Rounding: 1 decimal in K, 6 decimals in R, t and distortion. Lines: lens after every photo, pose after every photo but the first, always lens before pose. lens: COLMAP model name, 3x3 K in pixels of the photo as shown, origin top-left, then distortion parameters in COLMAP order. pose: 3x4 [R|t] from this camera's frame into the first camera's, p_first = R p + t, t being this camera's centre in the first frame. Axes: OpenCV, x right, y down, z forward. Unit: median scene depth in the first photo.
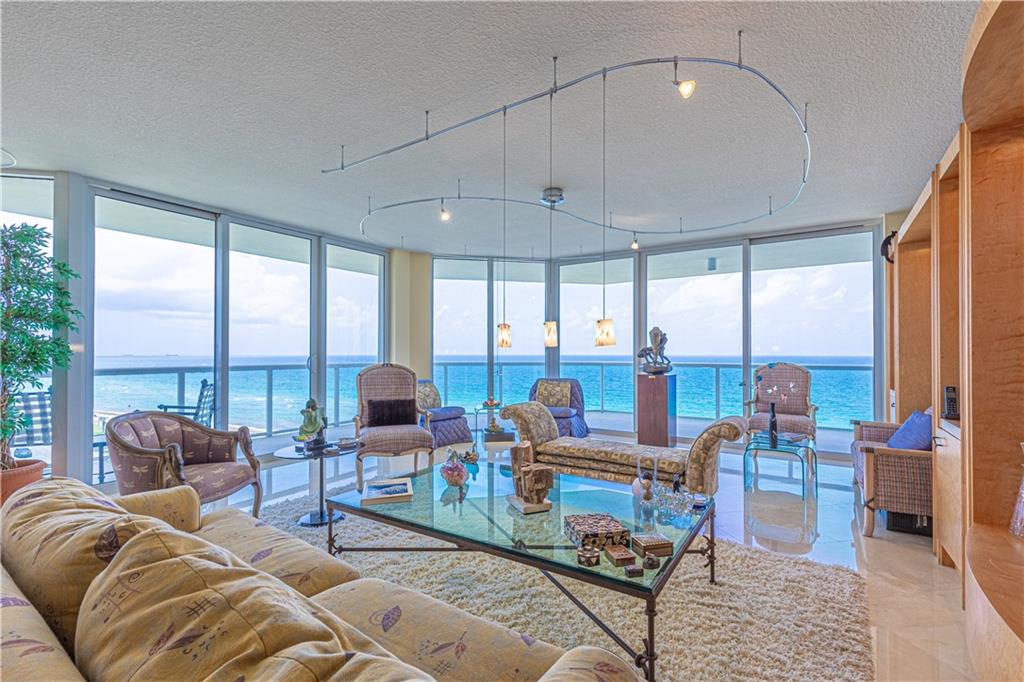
lens RADIAL K [[467.1, 0, 512.7], [0, 467.1, 347.8], [0, 0, 1]] dist [0.012537, -0.002323]
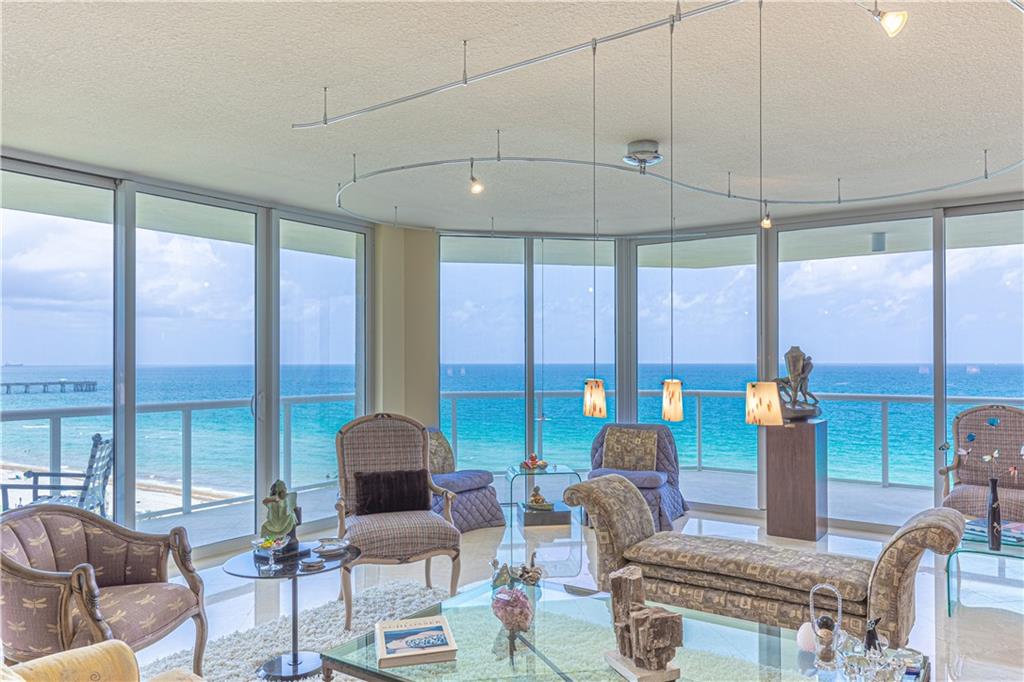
lens RADIAL K [[734.5, 0, 529.4], [0, 734.5, 354.2], [0, 0, 1]] dist [0.004249, -0.000021]
pose [[0.999872, -0.002647, -0.015788, -0.056335], [0.002682, 0.999994, 0.002168, -0.054325], [0.015783, -0.002210, 0.999873, -0.003728]]
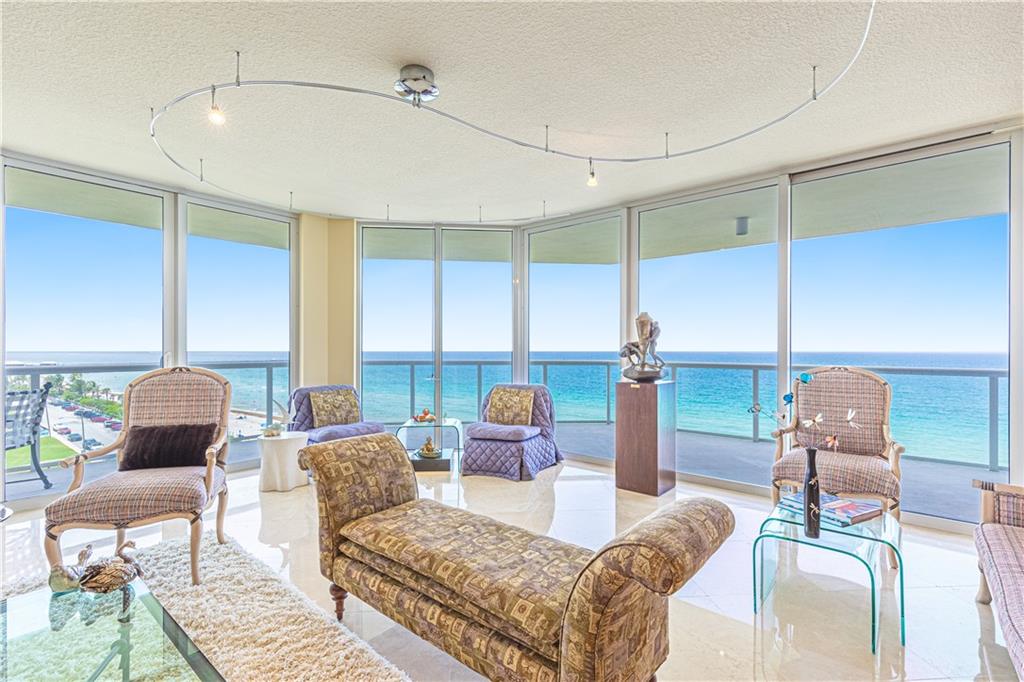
lens RADIAL K [[467.1, 0, 512.7], [0, 467.1, 348.3], [0, 0, 1]] dist [0.012537, -0.002323]
pose [[0.993850, 0.000940, -0.110731, 0.284197], [0.000219, 0.999945, 0.010462, 0.001088], [0.110735, -0.010422, 0.993795, 0.449172]]
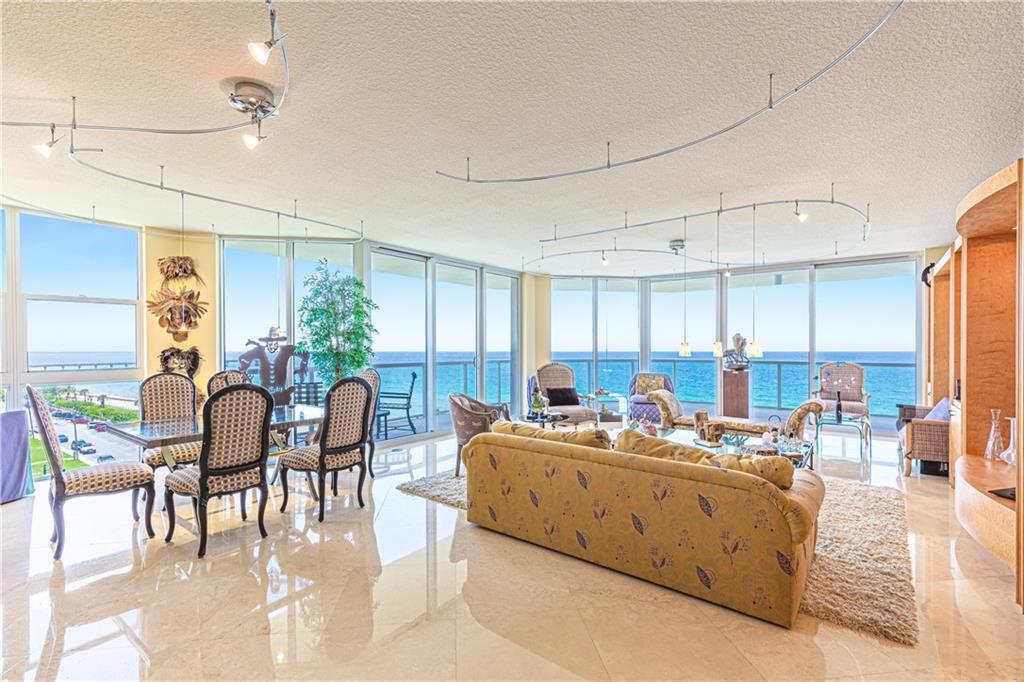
lens RADIAL K [[467.1, 0, 513.4], [0, 467.1, 349.8], [0, 0, 1]] dist [0.012537, -0.002323]
pose [[0.998036, -0.001856, -0.062609, -0.336585], [0.002927, 0.999851, 0.017028, -0.034945], [0.062568, -0.017178, 0.997893, -0.474986]]
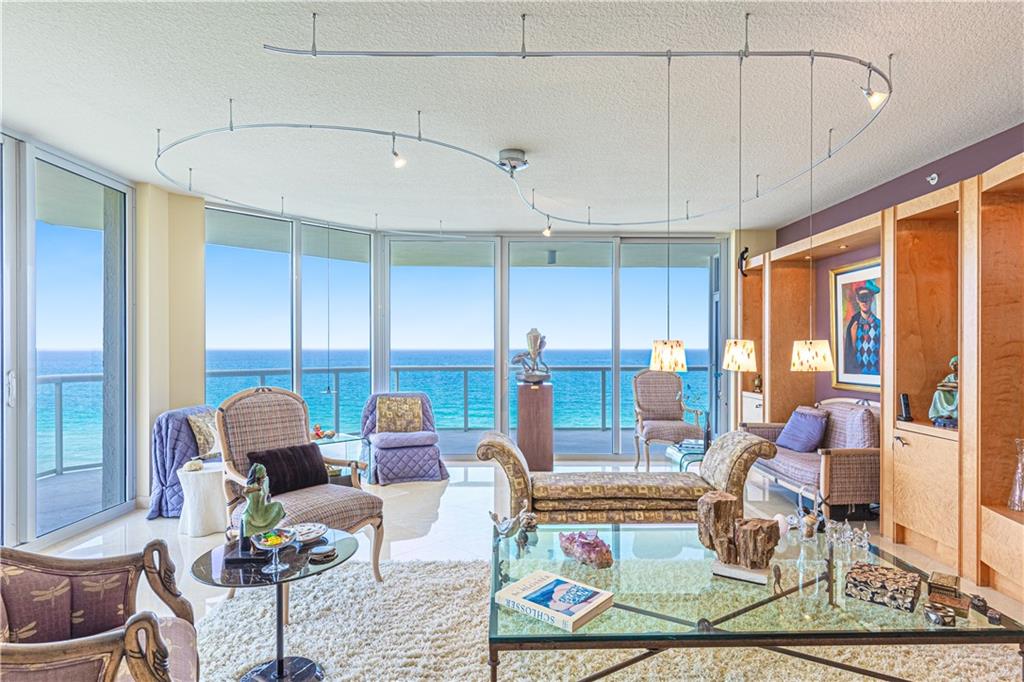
lens RADIAL K [[575.9, 0, 520.8], [0, 575.9, 348.8], [0, 0, 1]] dist [0.005320, 0.002728]
pose [[0.819265, -0.002493, 0.573409, -0.463773], [-0.005609, 0.999908, 0.012361, -0.029290], [-0.573387, -0.013343, 0.819176, 0.231144]]
